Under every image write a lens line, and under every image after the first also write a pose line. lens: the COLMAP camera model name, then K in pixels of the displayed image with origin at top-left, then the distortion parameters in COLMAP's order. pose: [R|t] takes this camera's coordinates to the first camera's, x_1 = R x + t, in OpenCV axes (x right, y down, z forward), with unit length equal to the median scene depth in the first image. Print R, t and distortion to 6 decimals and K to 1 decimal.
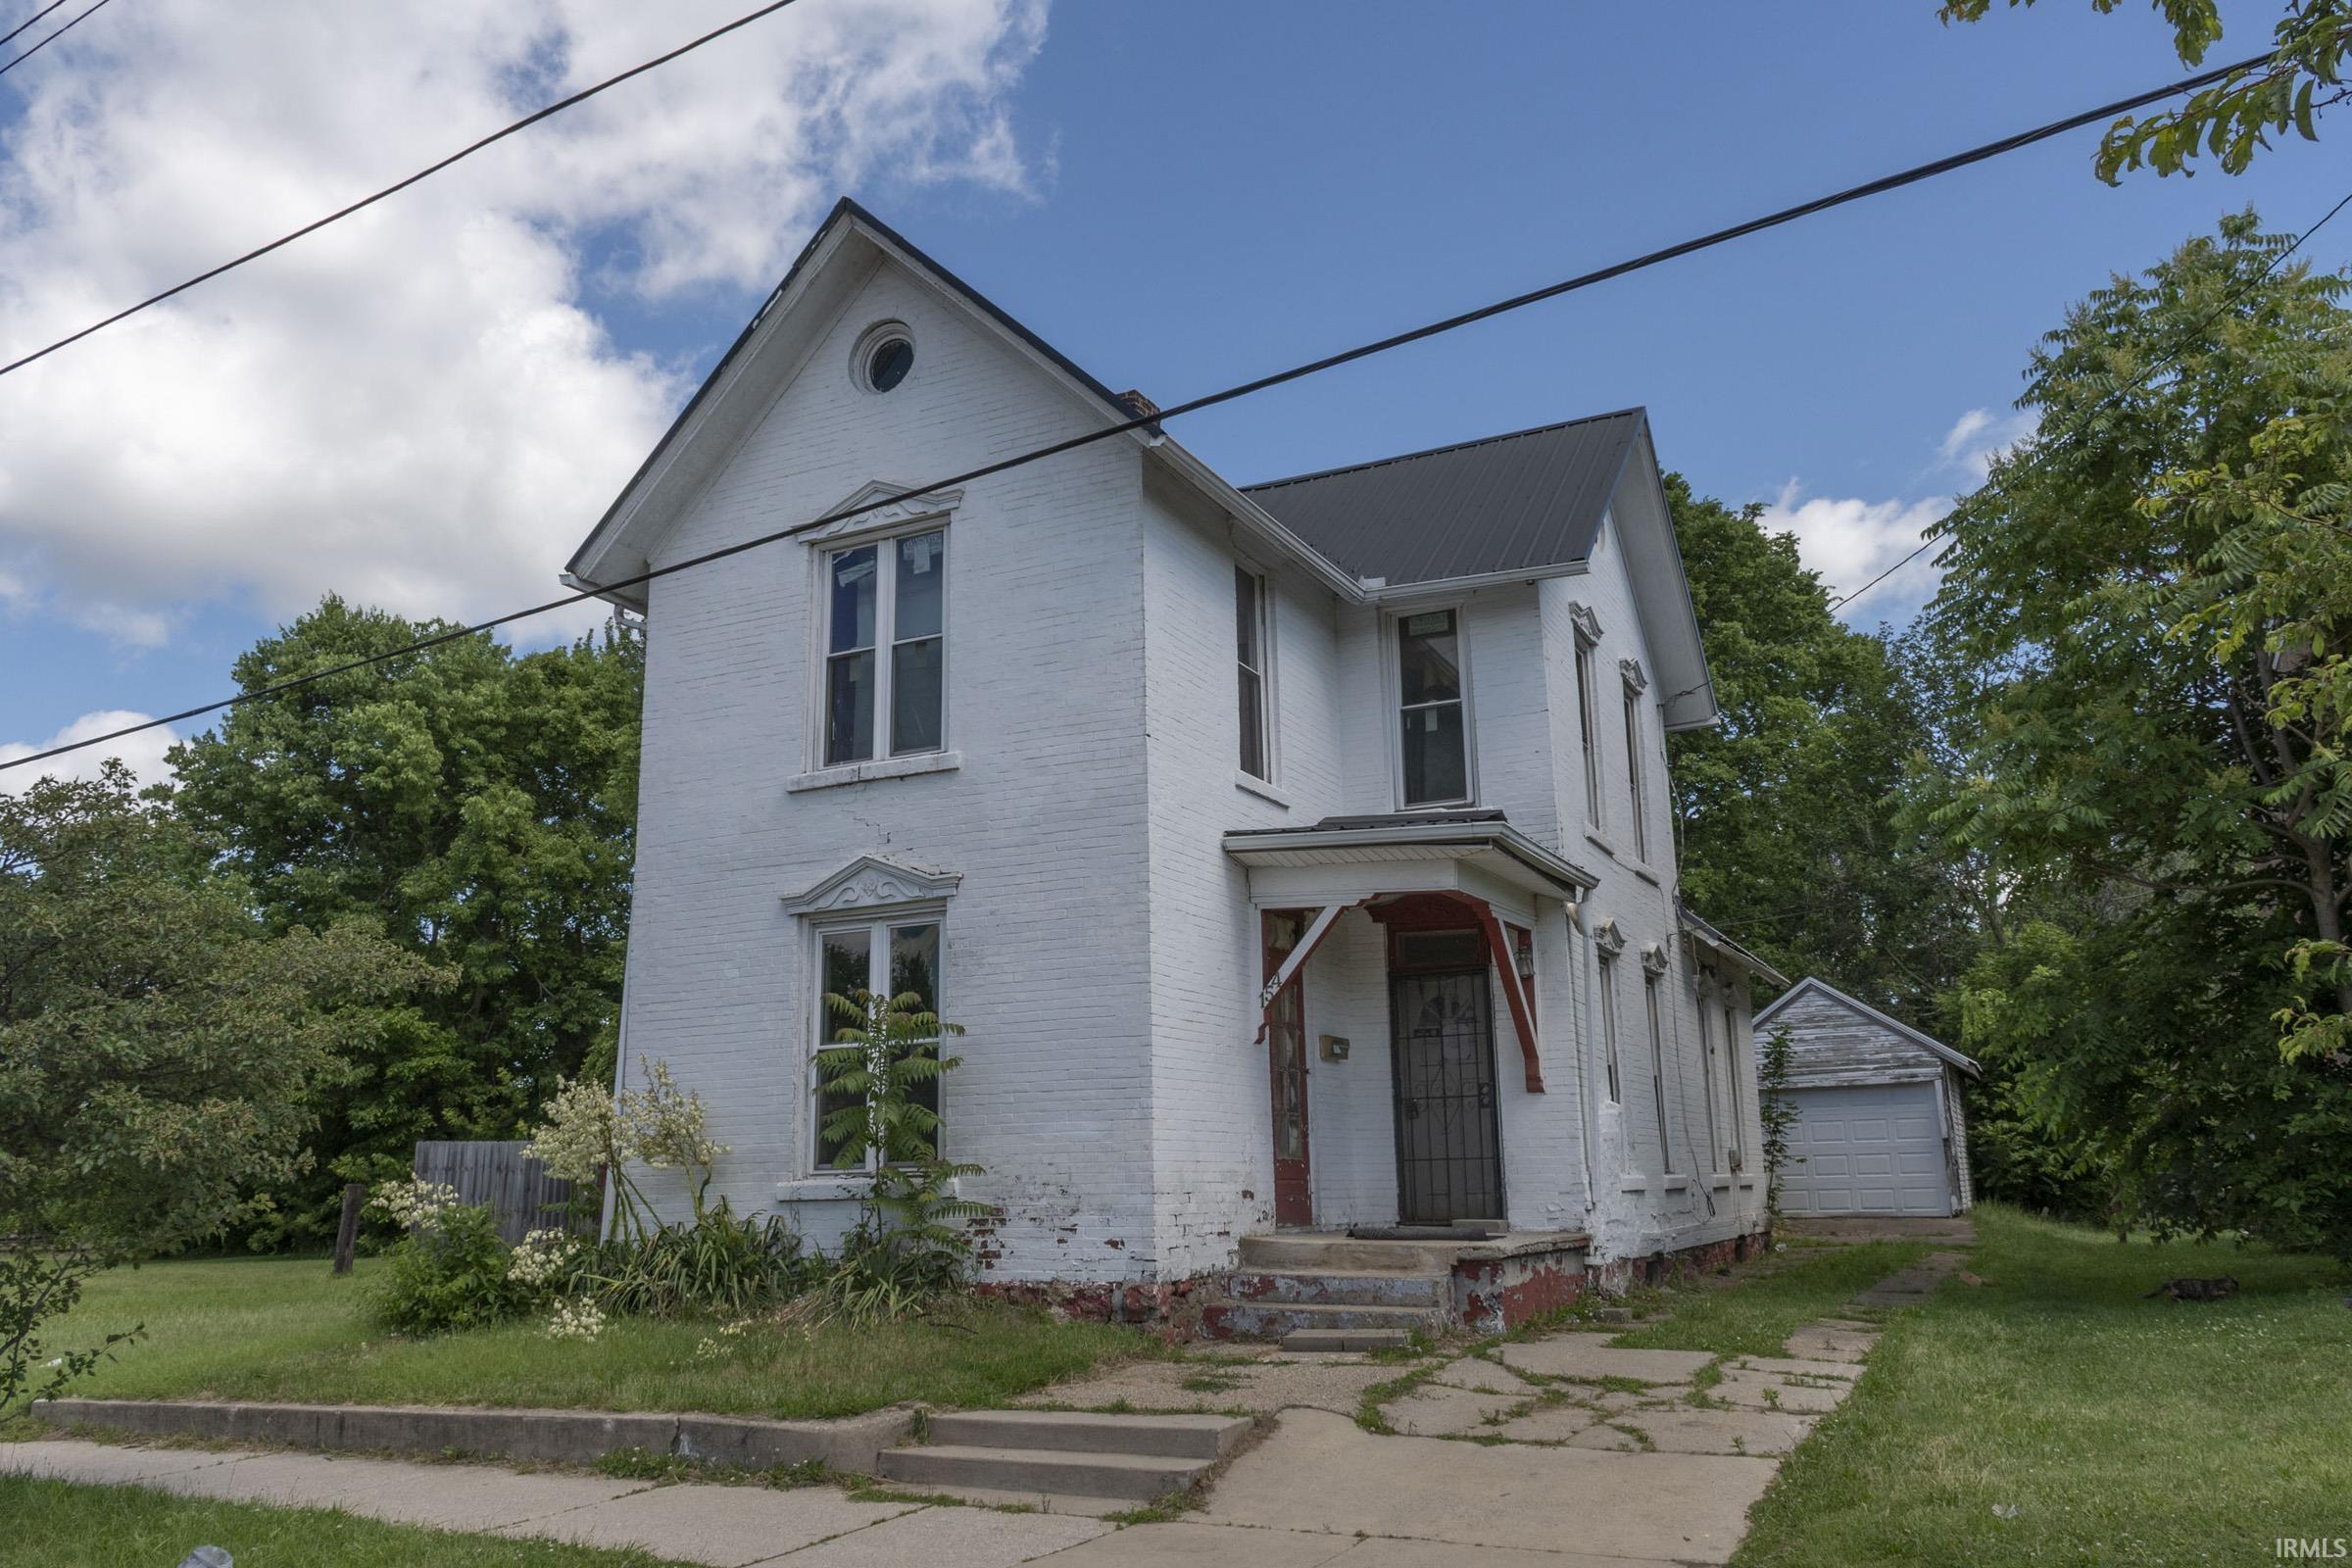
lens RADIAL K [[1787.3, 0, 1165.6], [0, 1787.3, 782.2], [0, 0, 1]] dist [-0.009809, -0.005646]
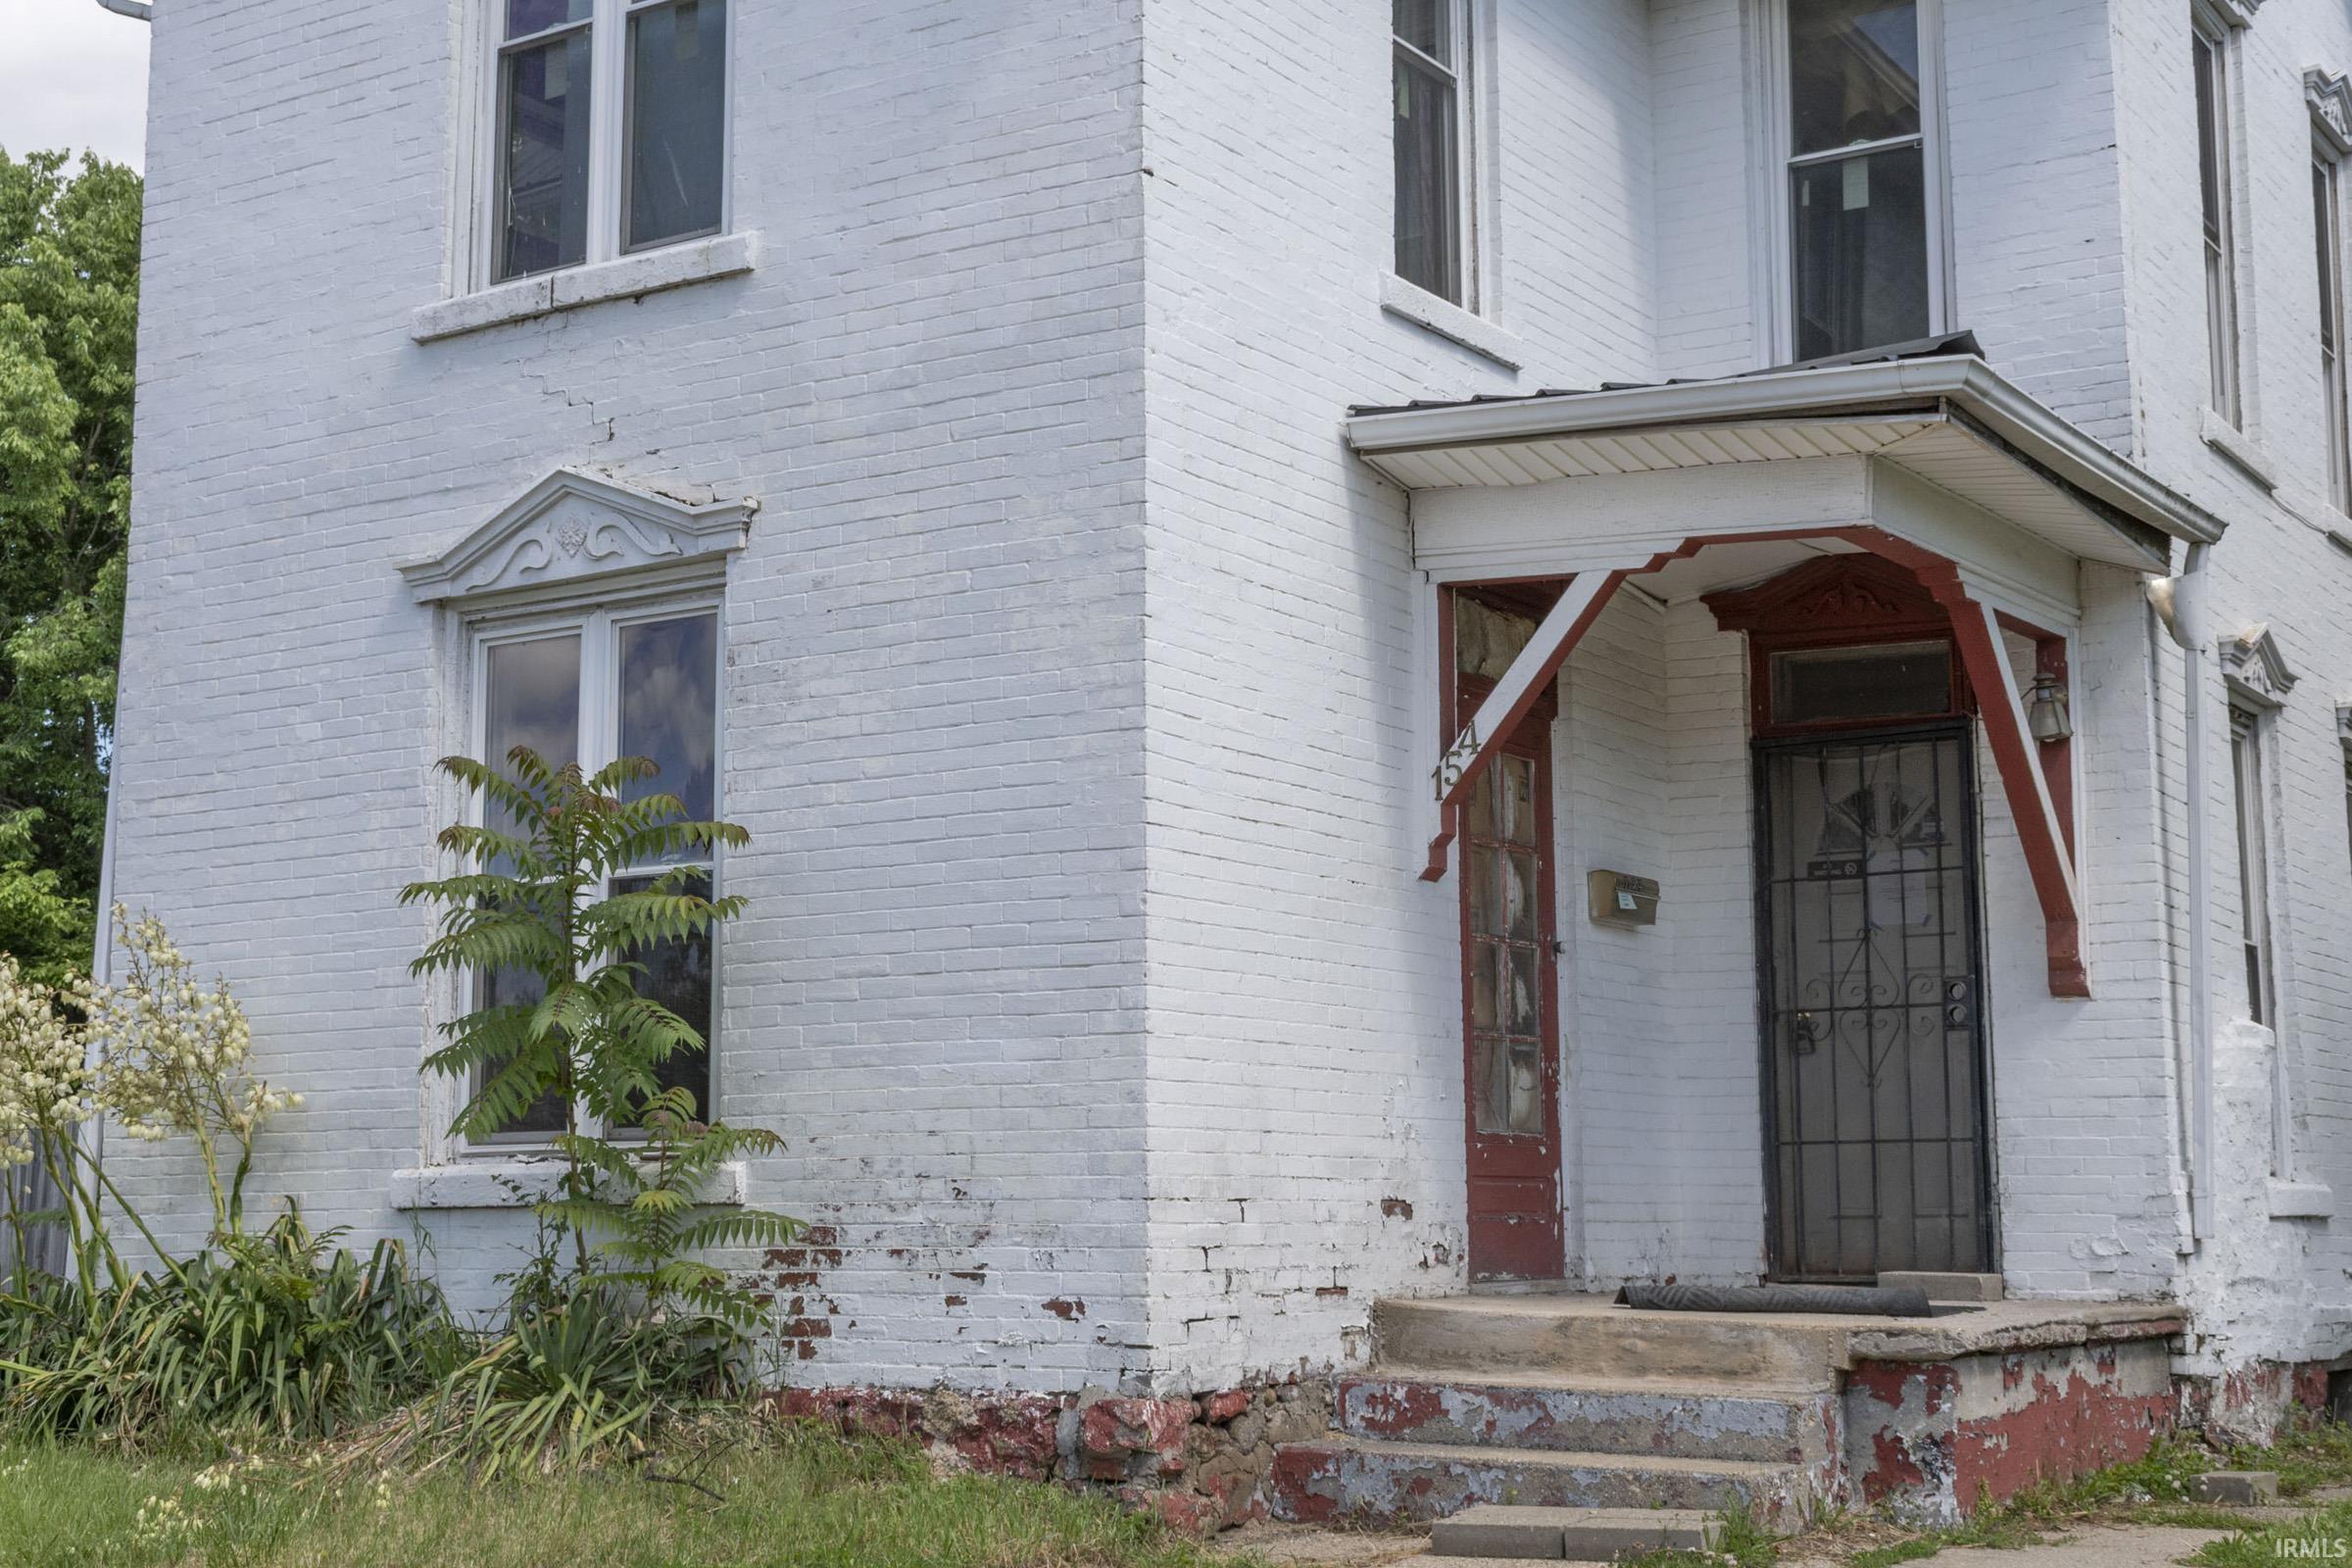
lens RADIAL K [[3174.3, 0, 1180.1], [0, 3174.3, 786.0], [0, 0, 1]] dist [0.002646, 0.000000]
pose [[0.993758, -0.001759, -0.111545, 0.080499], [0.011356, 0.996277, 0.085456, 0.054515], [0.110980, -0.086190, 0.990078, 0.204708]]
